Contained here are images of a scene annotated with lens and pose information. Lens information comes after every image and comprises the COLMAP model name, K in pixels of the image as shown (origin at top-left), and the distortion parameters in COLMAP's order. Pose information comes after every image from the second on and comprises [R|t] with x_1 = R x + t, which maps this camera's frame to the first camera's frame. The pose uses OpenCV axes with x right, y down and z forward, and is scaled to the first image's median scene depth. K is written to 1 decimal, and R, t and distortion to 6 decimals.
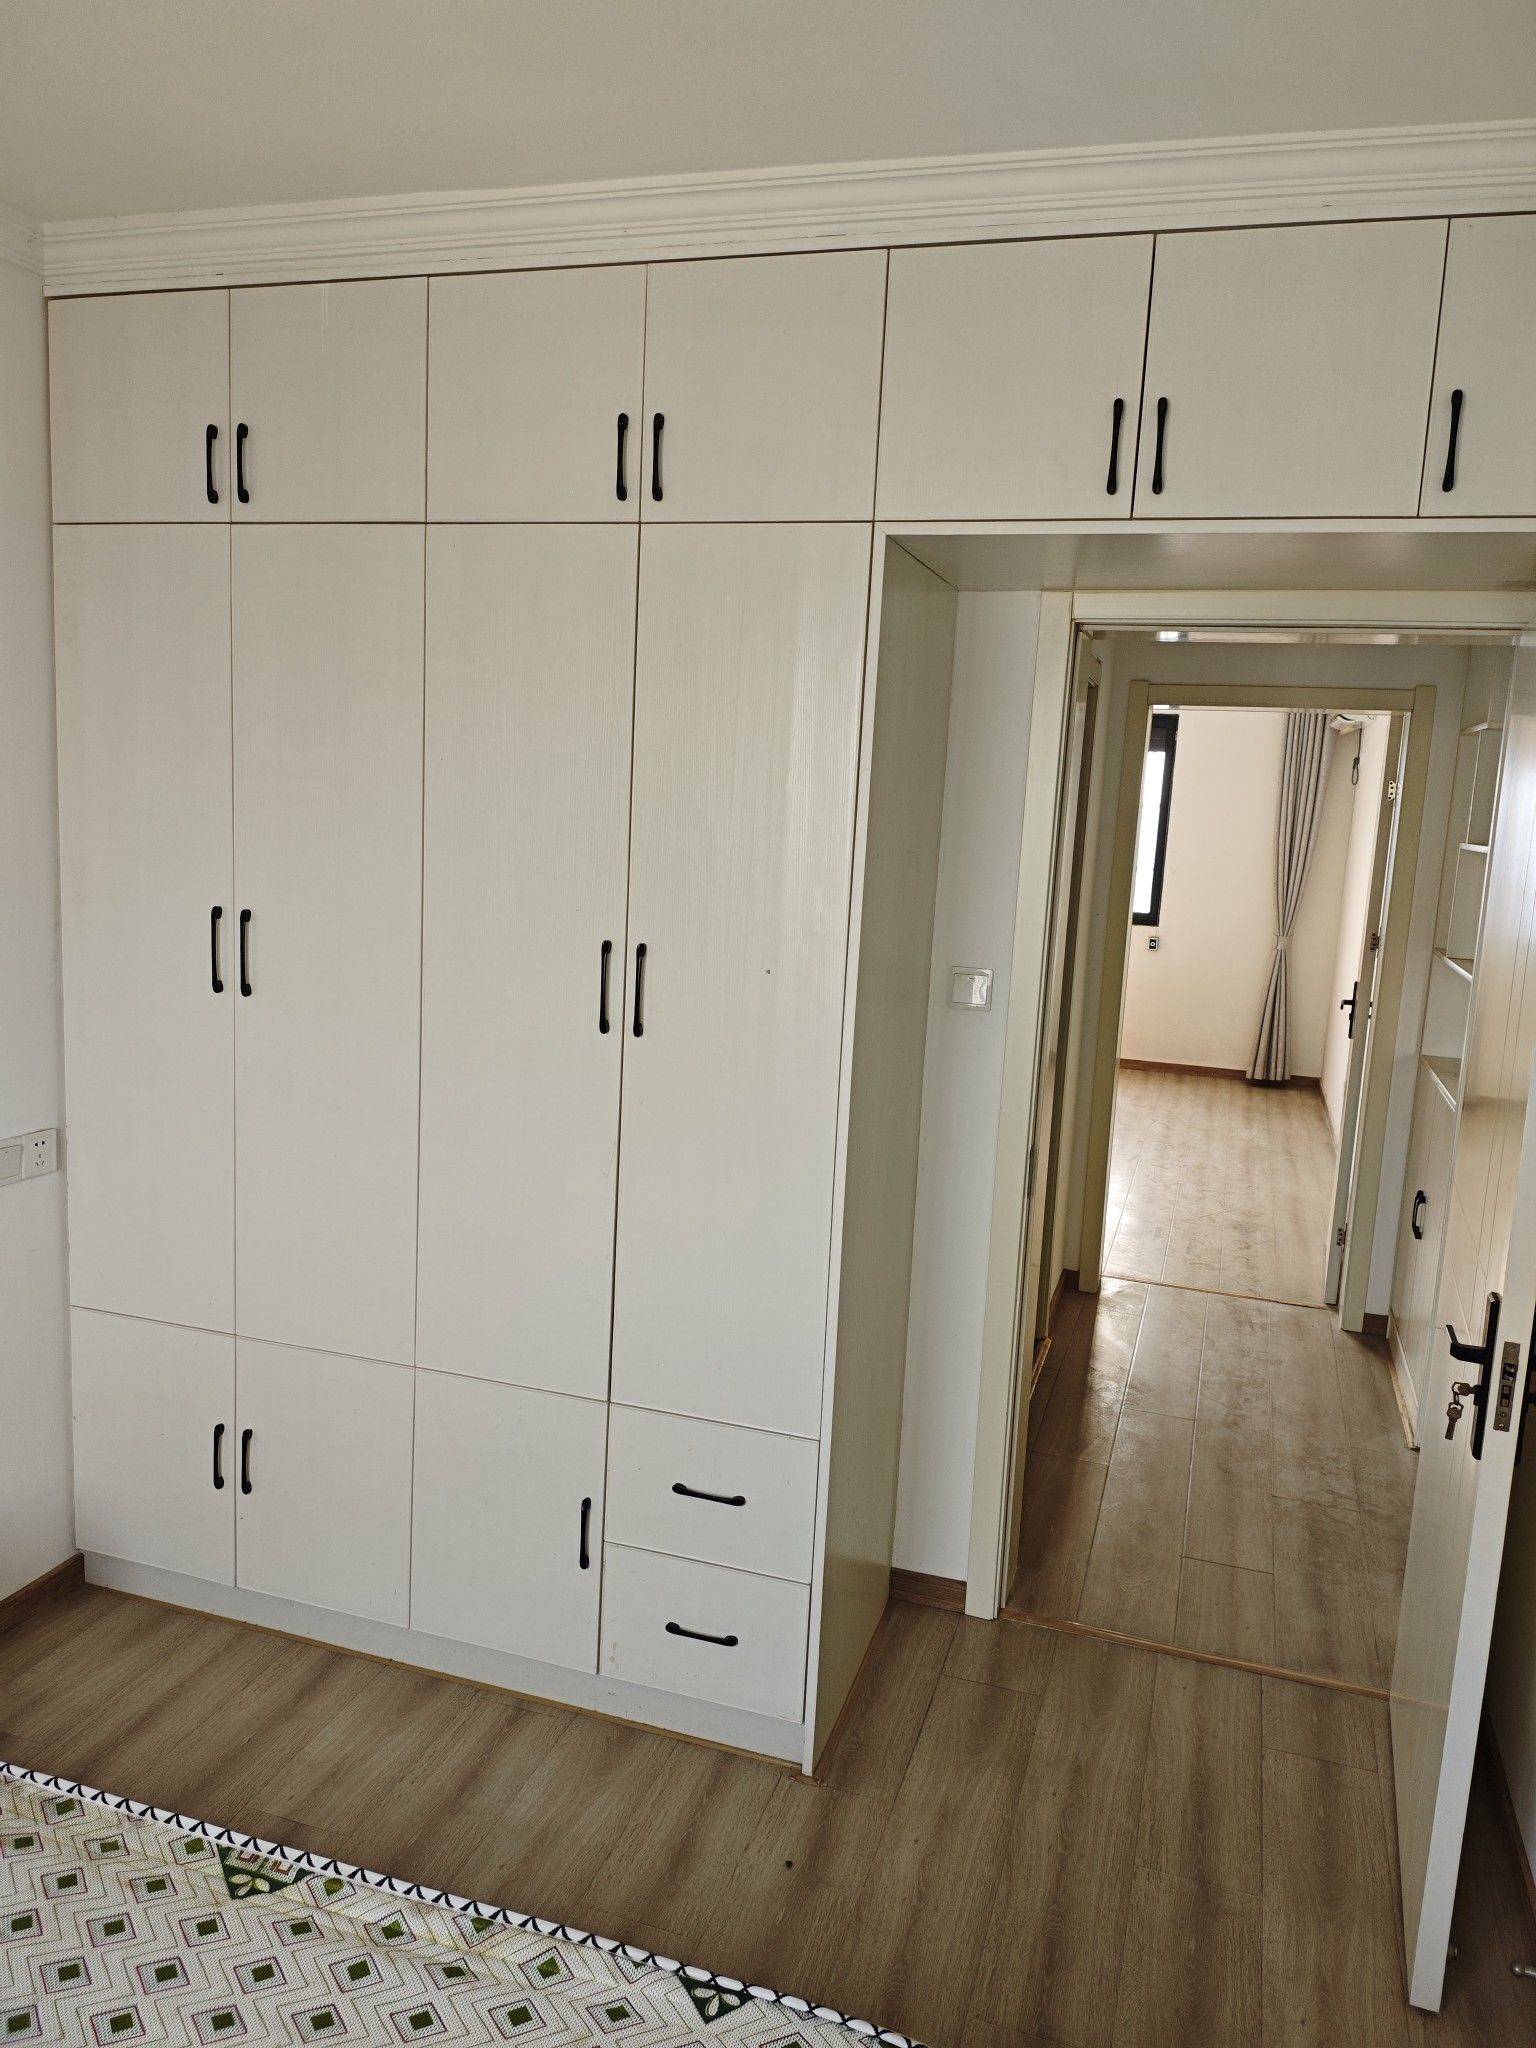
lens RADIAL K [[1506.5, 0, 766.5], [0, 1506.5, 1042.2], [0, 0, 1]] dist [0.058290, 0.000586]
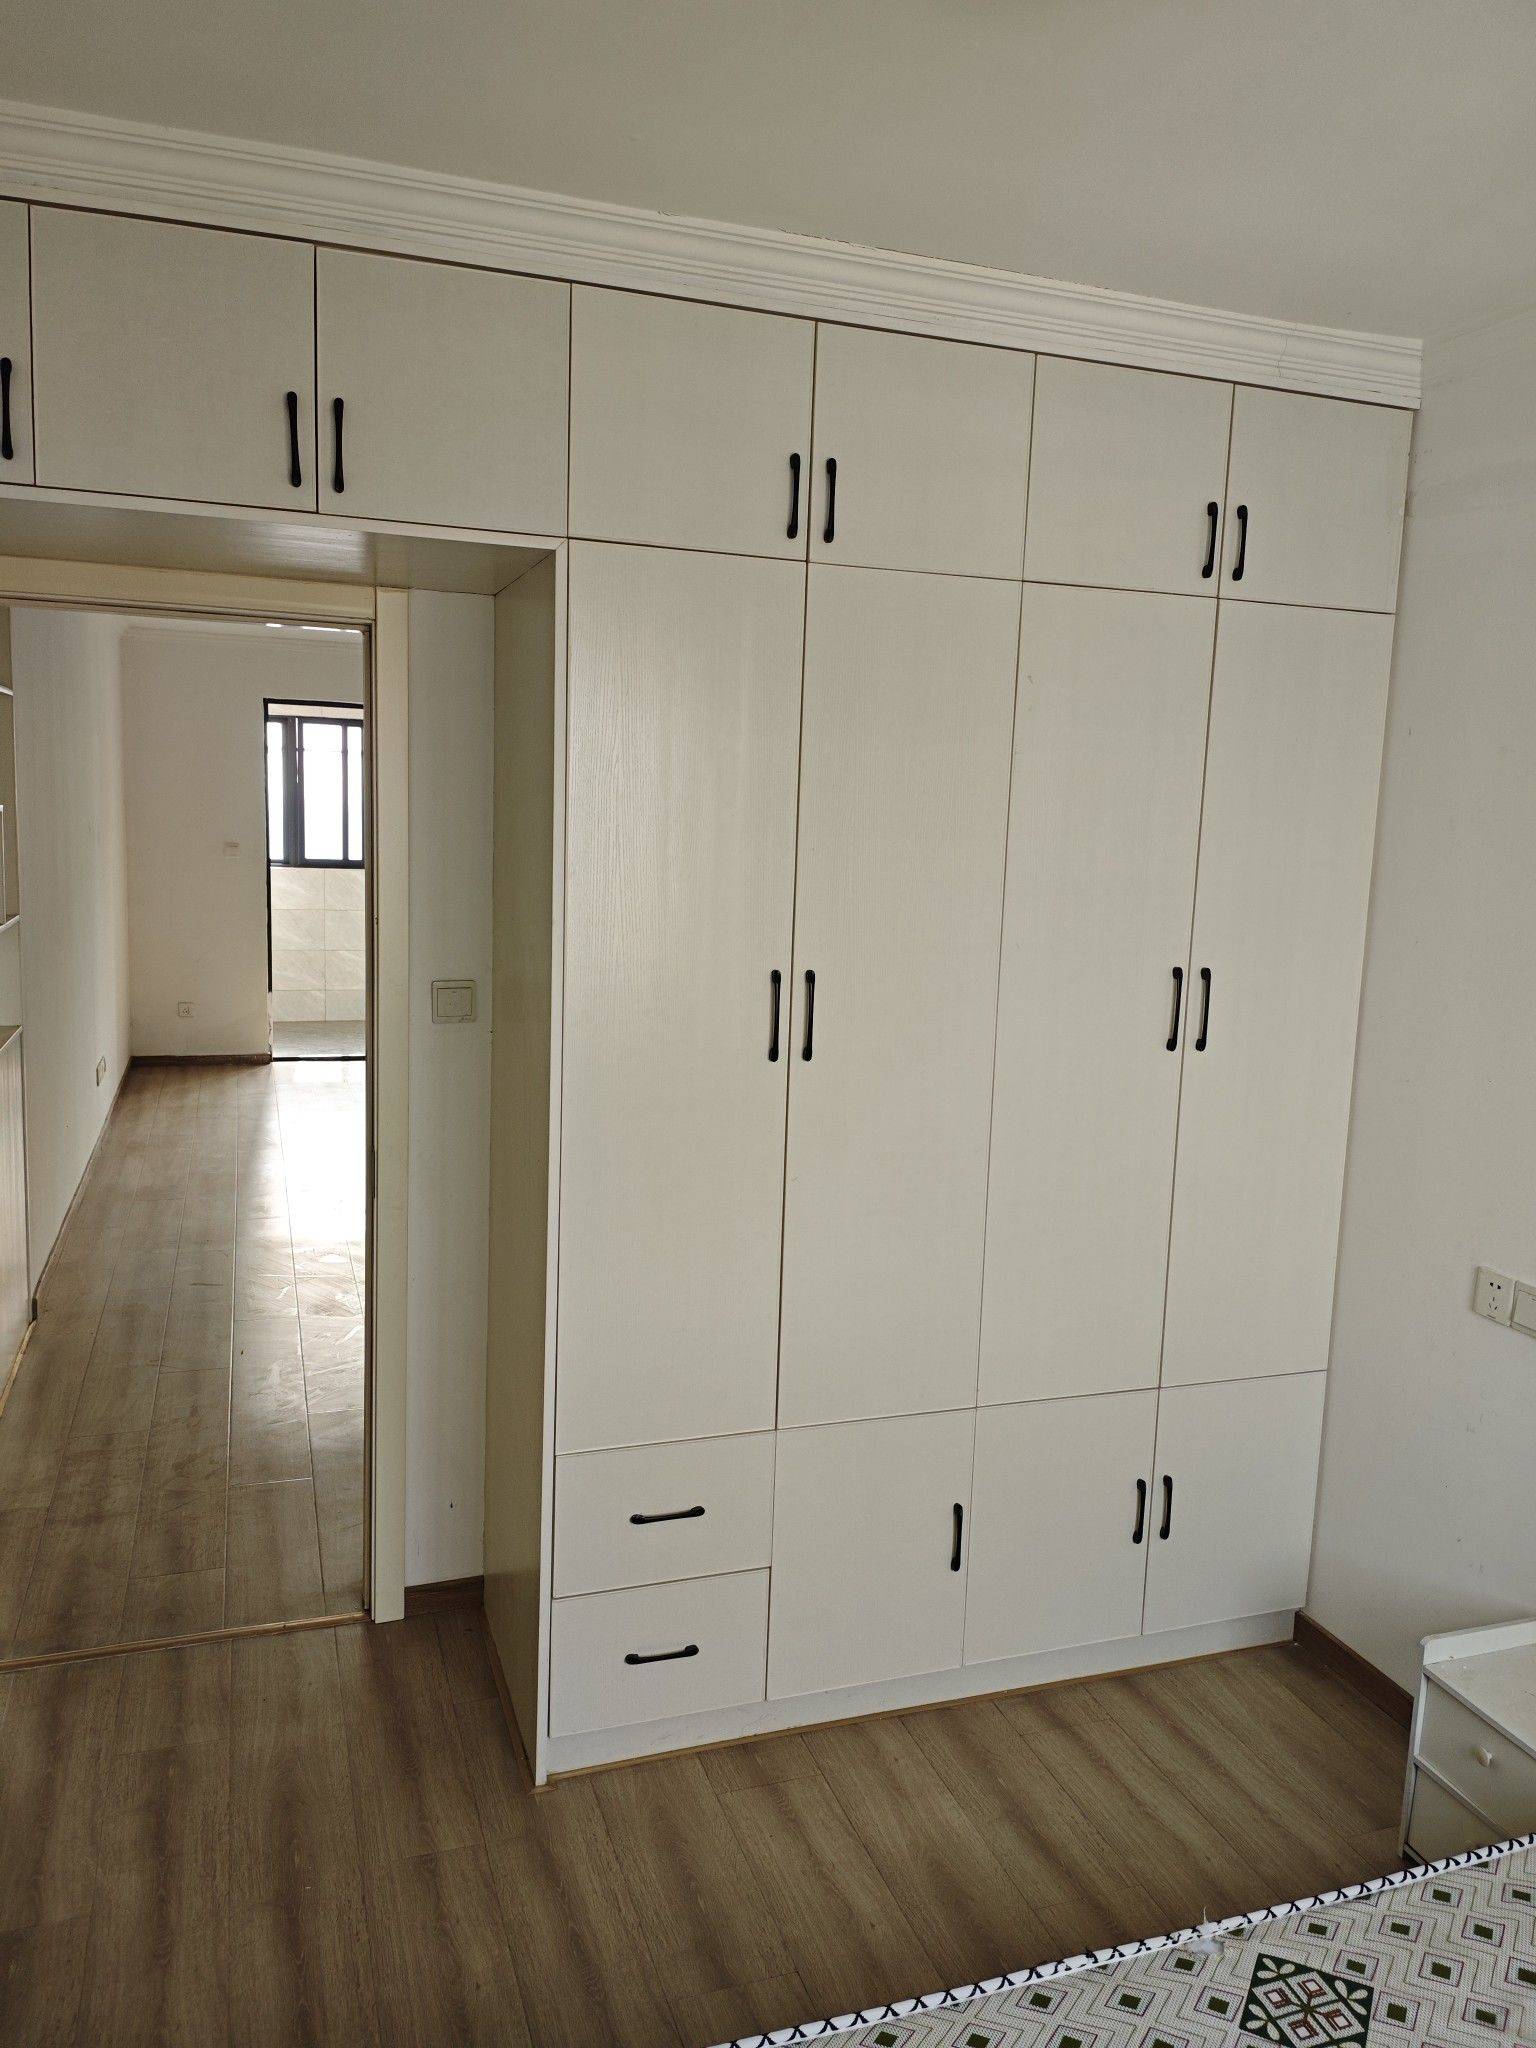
lens RADIAL K [[1486.9, 0, 767.2], [0, 1486.9, 1005.8], [0, 0, 1]] dist [-0.001046, -0.008420]
pose [[0.796136, -0.109617, 0.595107, -0.737126], [0.113057, 0.993083, 0.031675, -0.079318], [-0.594463, 0.042064, 0.803022, 0.225578]]
